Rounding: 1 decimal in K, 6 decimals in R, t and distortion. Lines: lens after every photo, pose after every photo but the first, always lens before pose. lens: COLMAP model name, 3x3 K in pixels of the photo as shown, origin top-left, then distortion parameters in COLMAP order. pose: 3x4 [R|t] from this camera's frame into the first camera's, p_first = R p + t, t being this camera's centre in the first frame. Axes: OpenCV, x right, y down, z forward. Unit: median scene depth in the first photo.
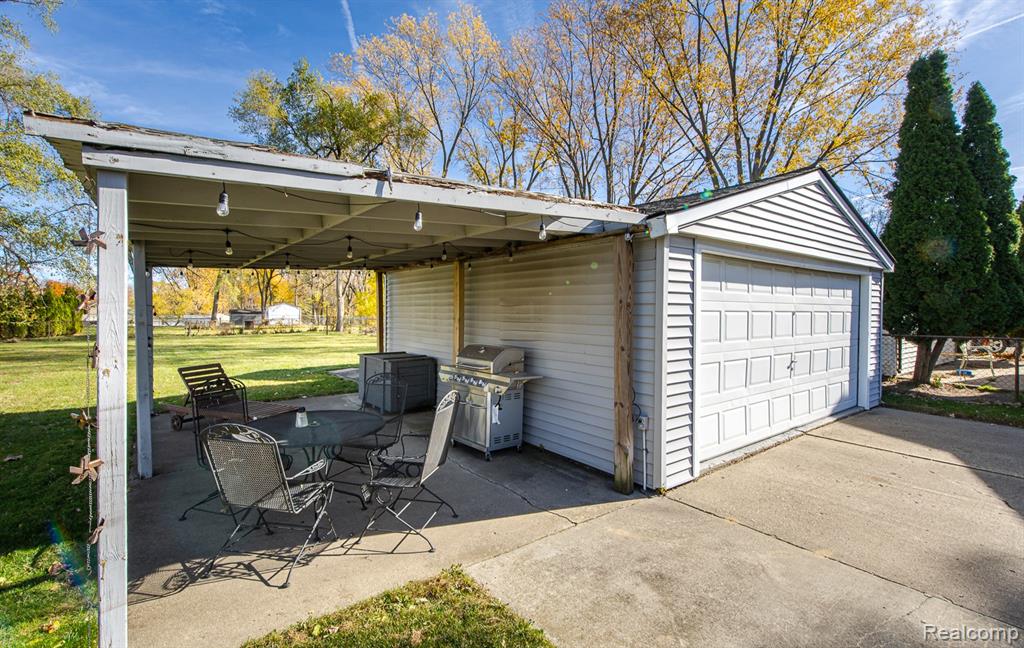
lens RADIAL K [[461.6, 0, 512.0], [0, 461.6, 324.0], [0, 0, 1]] dist [-0.001296, -0.000096]
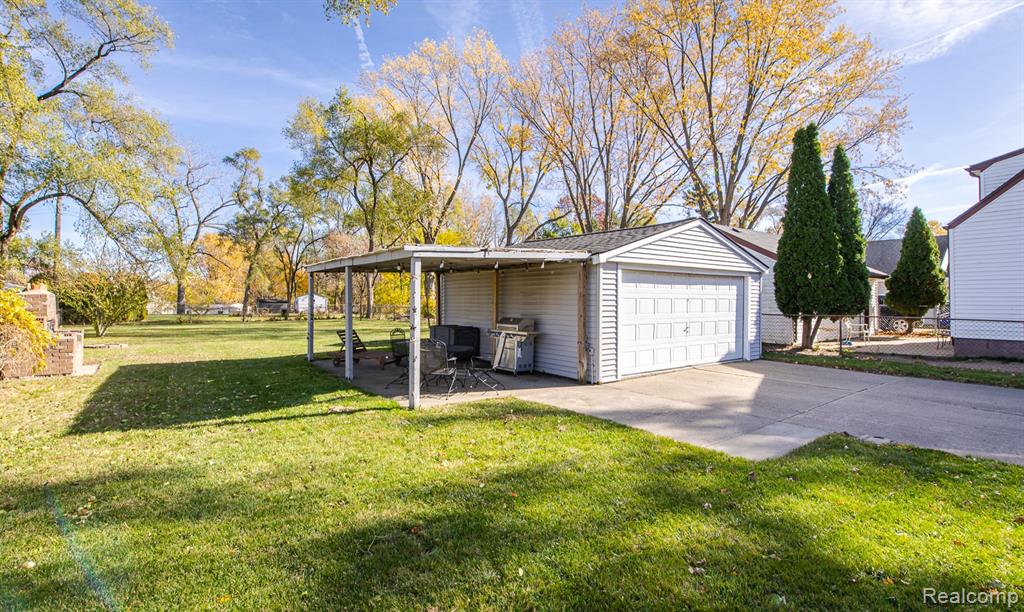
lens RADIAL K [[457.1, 0, 512.0], [0, 457.1, 306.0], [0, 0, 1]] dist [0.001068, 0.000046]
pose [[0.999893, -0.000197, -0.014620, -0.006043], [-0.000040, 0.999868, -0.016232, 0.005487], [0.014622, 0.016231, 0.999761, -0.143180]]
